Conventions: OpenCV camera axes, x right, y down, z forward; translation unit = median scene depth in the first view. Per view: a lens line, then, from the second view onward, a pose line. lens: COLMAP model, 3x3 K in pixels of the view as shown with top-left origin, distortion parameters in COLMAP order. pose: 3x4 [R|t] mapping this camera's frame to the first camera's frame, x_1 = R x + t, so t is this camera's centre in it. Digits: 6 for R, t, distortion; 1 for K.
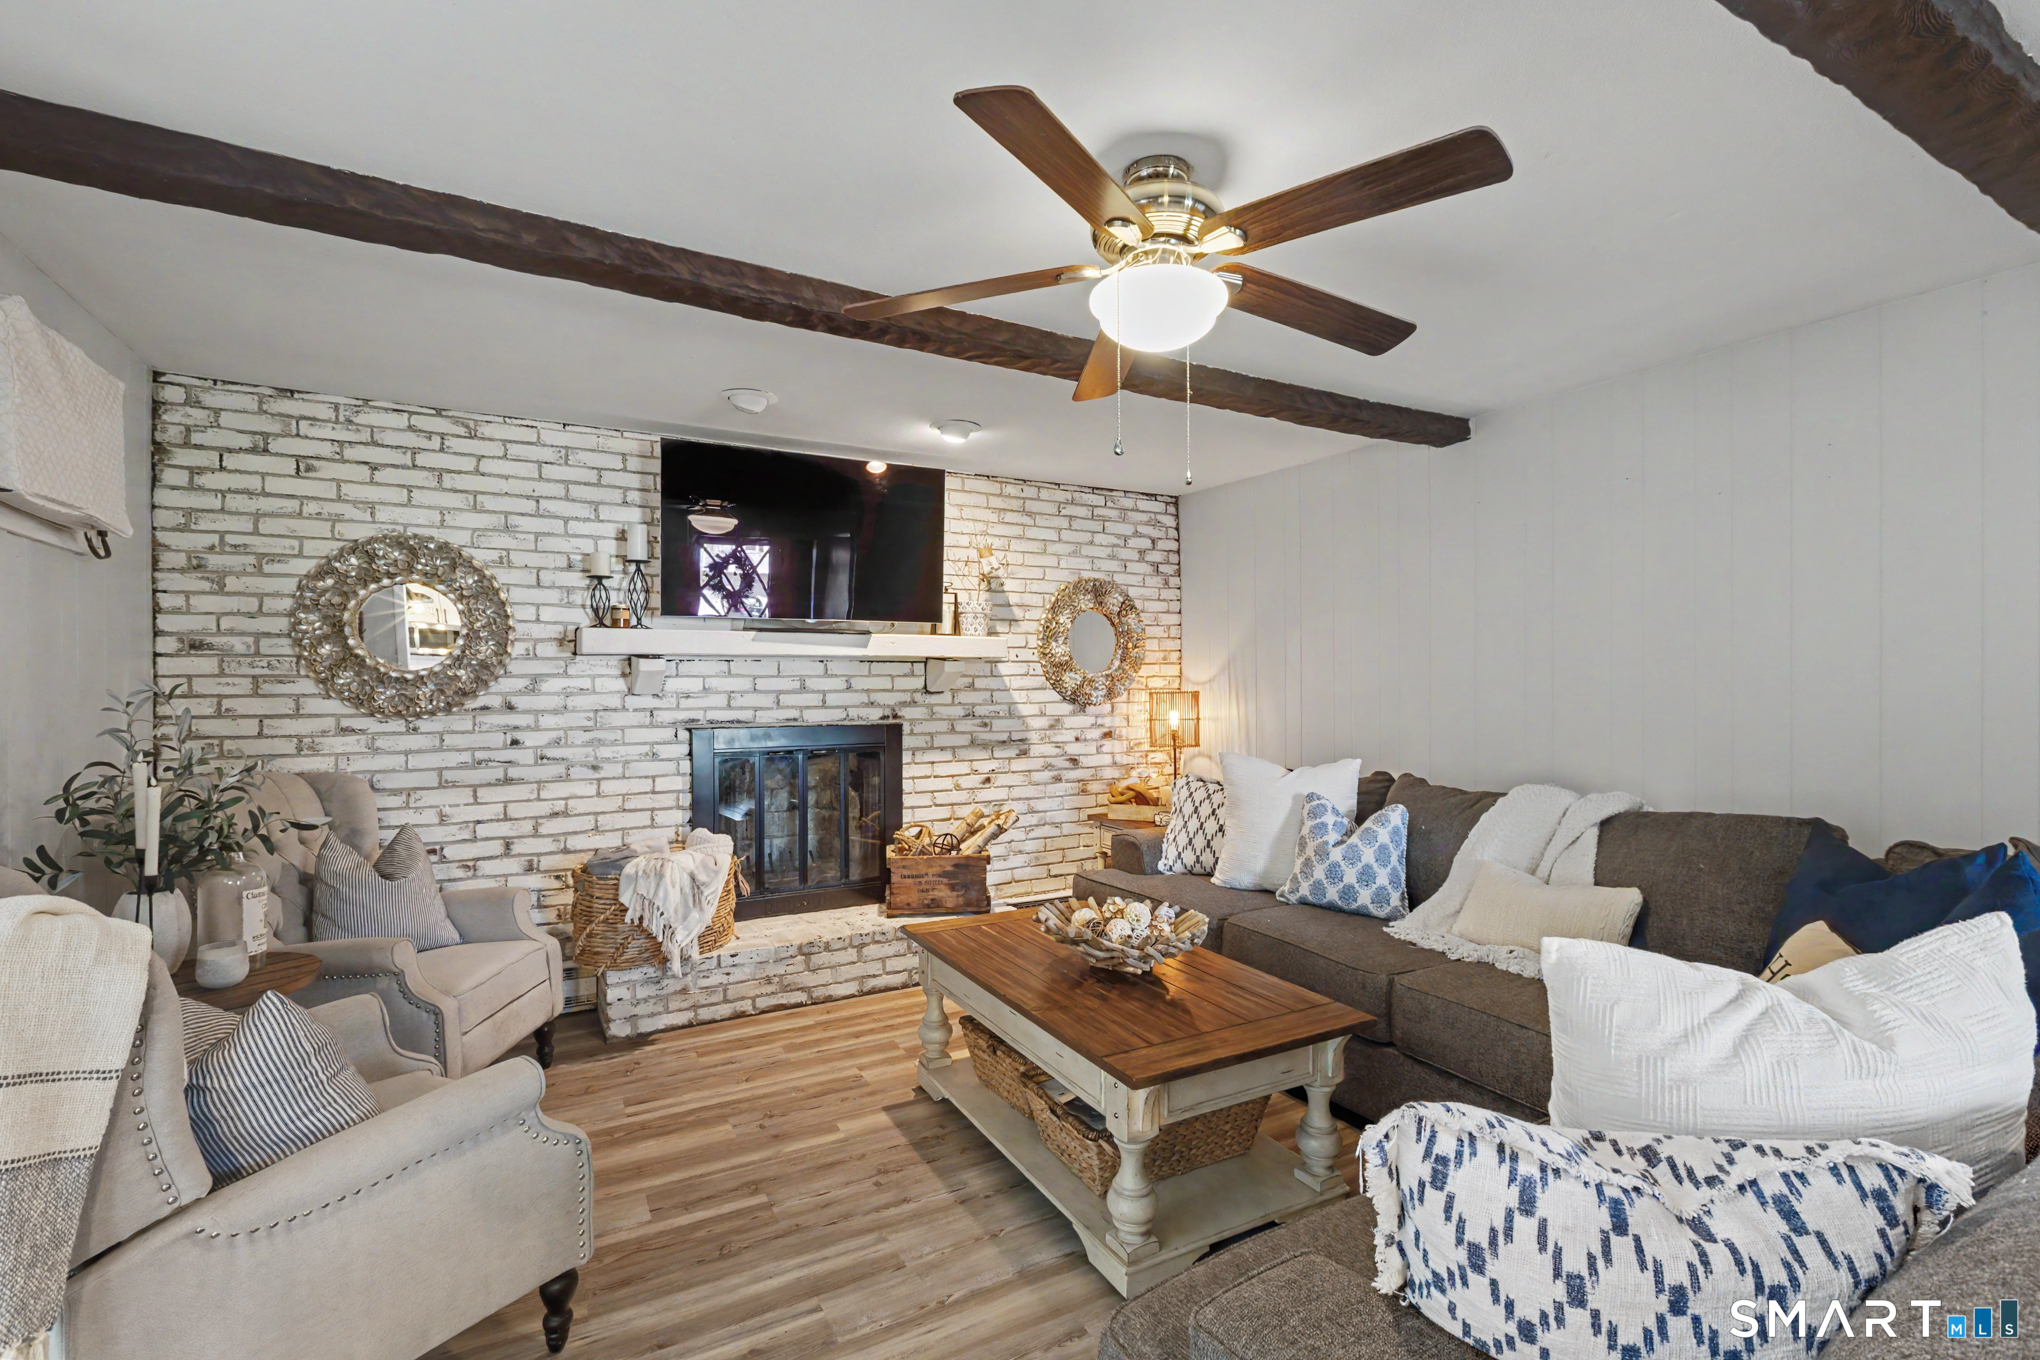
lens RADIAL K [[913.9, 0, 1007.1], [0, 913.9, 686.0], [0, 0, 1]] dist [-0.001465, -0.001513]
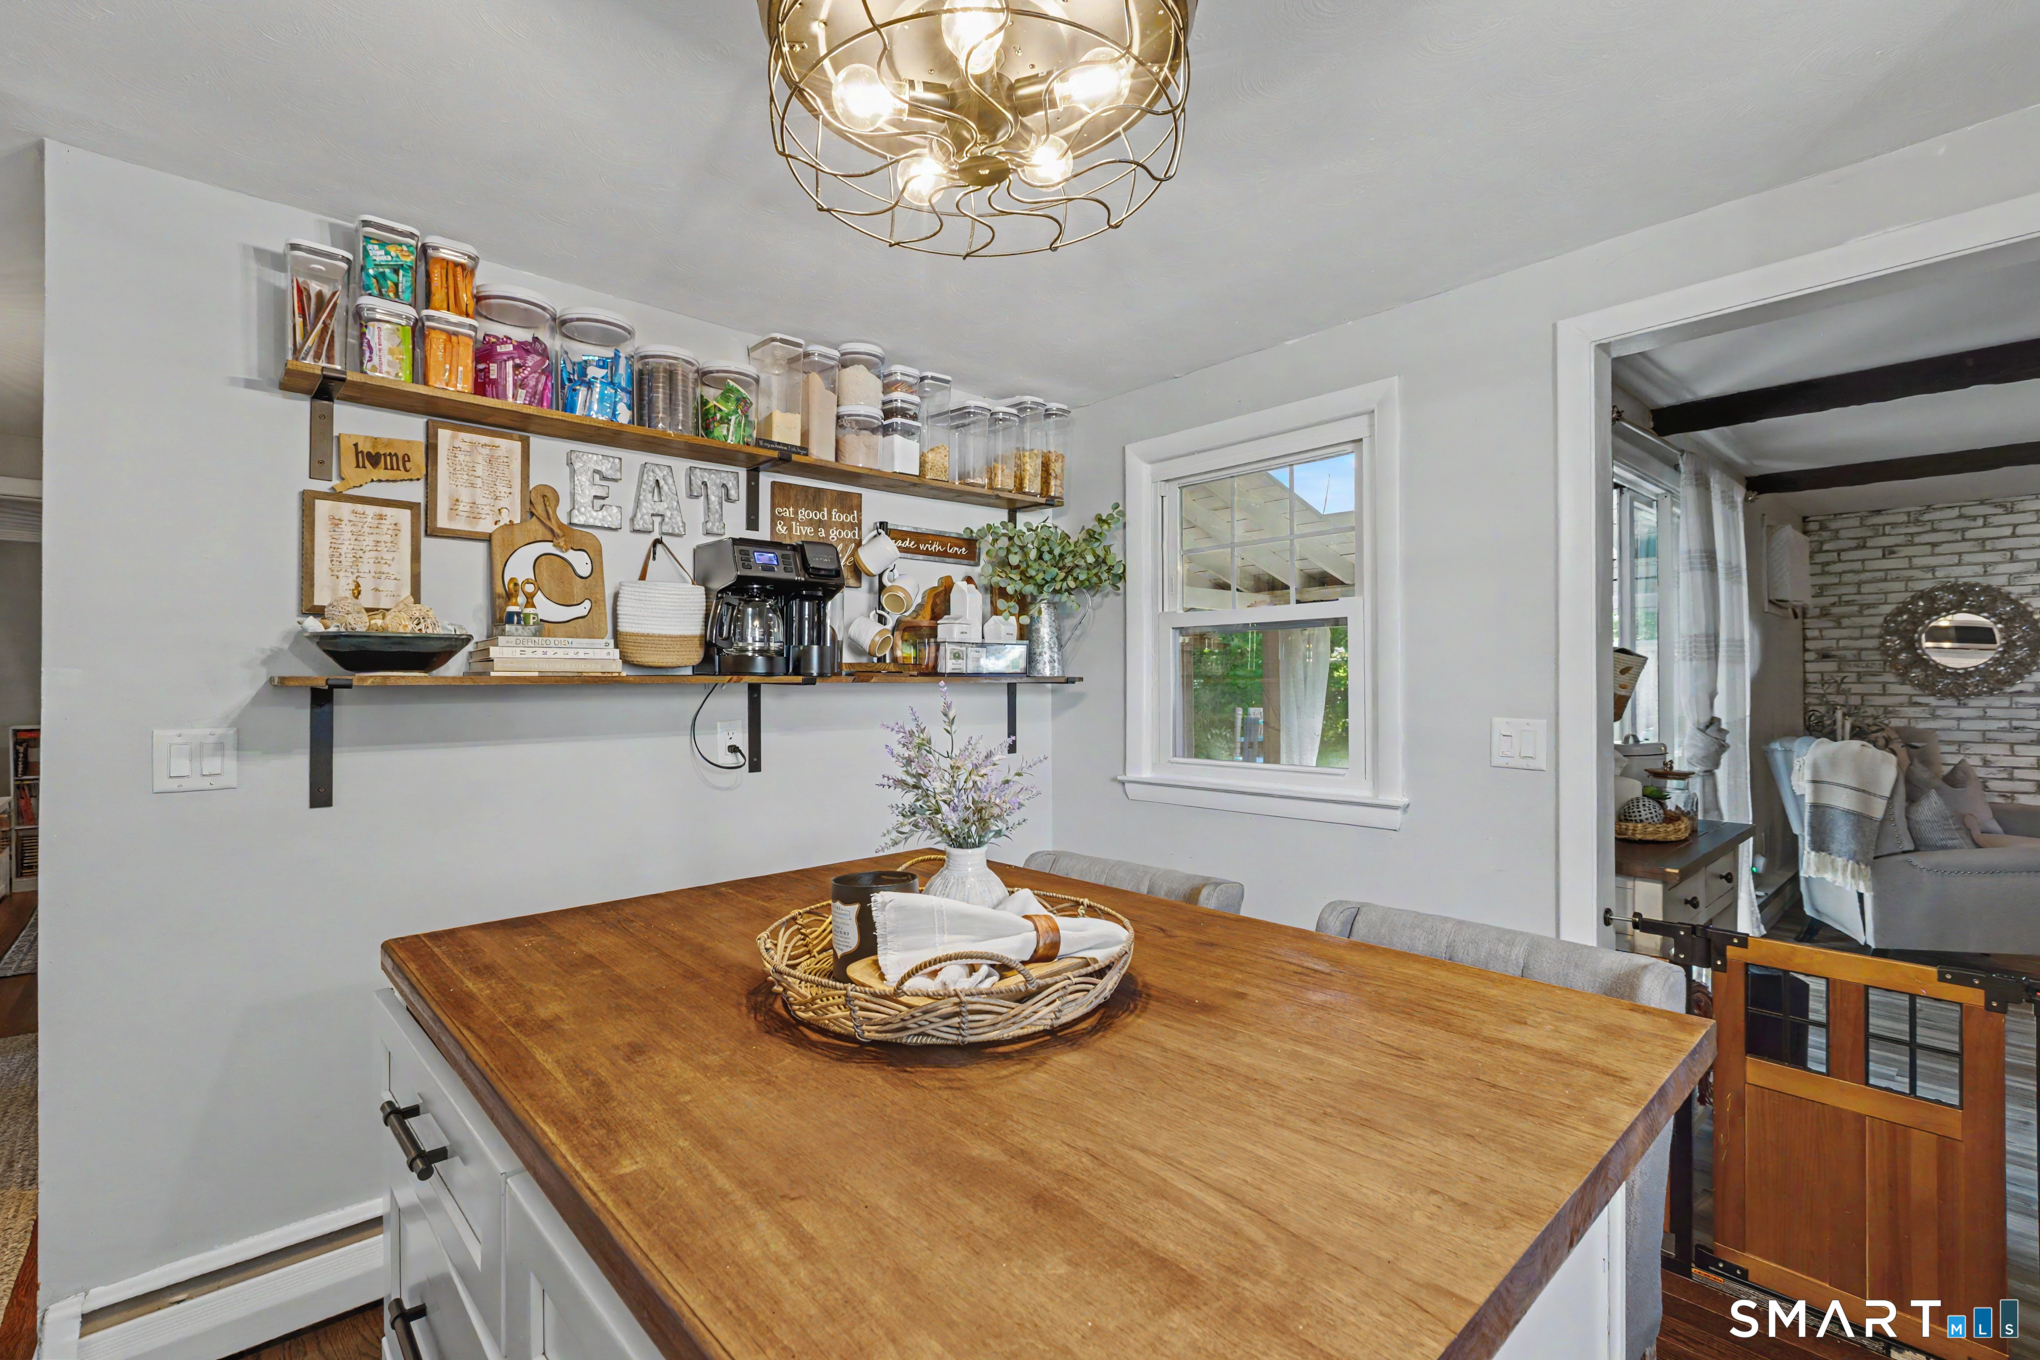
lens RADIAL K [[913.9, 0, 1020.0], [0, 913.9, 675.0], [0, 0, 1]] dist [-0.001465, -0.001513]
pose [[0.233026, -0.003001, -0.972466, 0.454536], [-0.001380, 0.999993, -0.003417, 0.003126], [0.972469, 0.002138, 0.233020, -0.861890]]
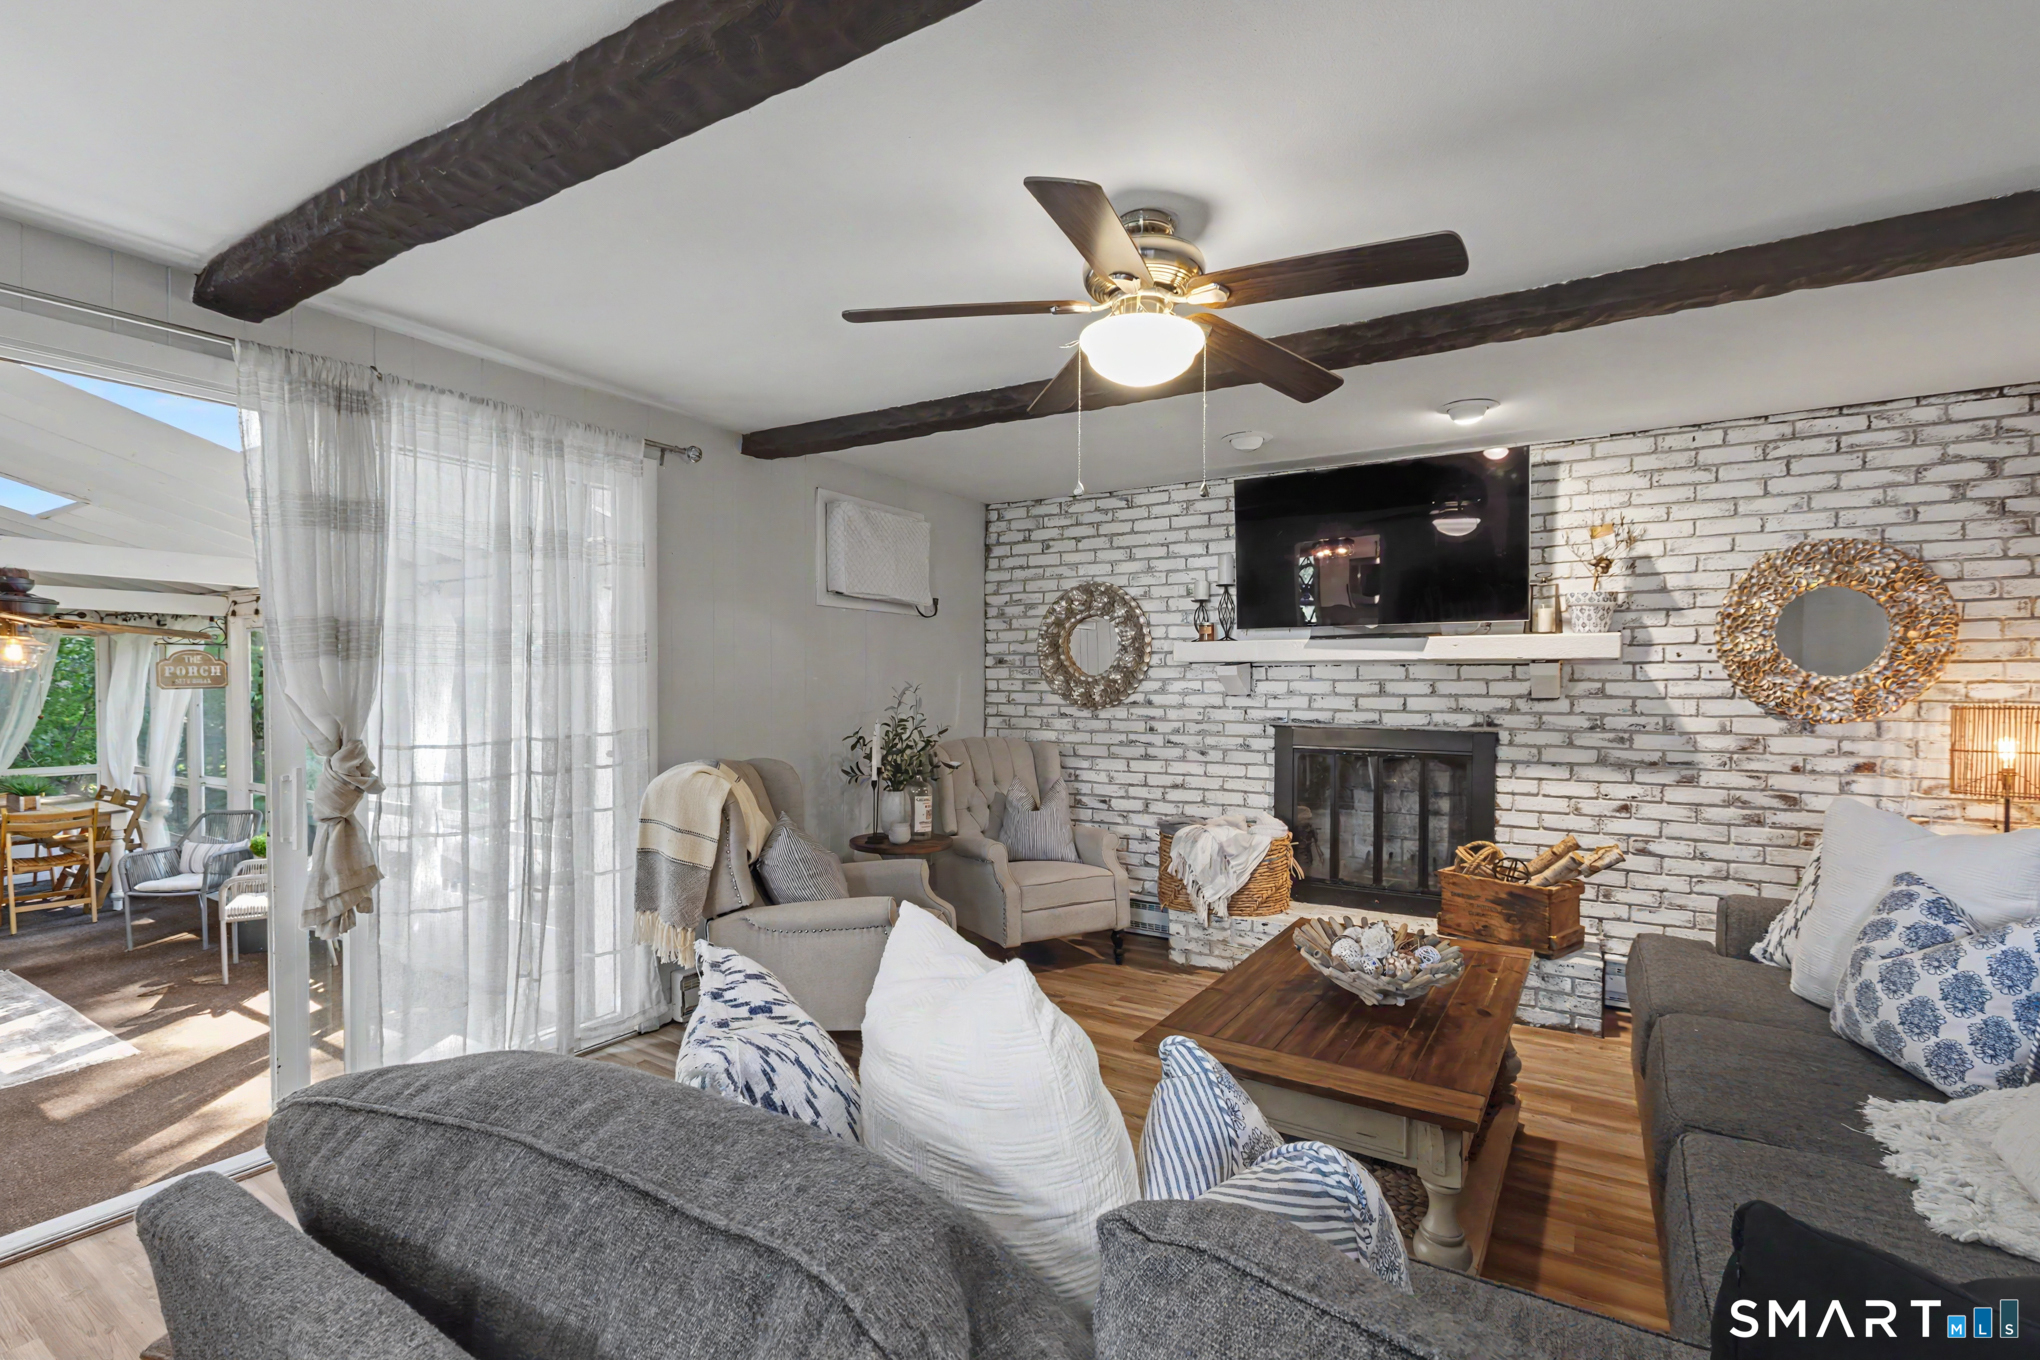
lens RADIAL K [[941.7, 0, 1036.8], [0, 941.7, 693.7], [0, 0, 1]] dist [0.000600, 0.000638]
pose [[0.489671, 0.015900, -0.871762, 0.542018], [-0.009538, 0.999872, 0.012879, -0.005874], [0.871855, 0.002009, 0.489759, 0.160350]]
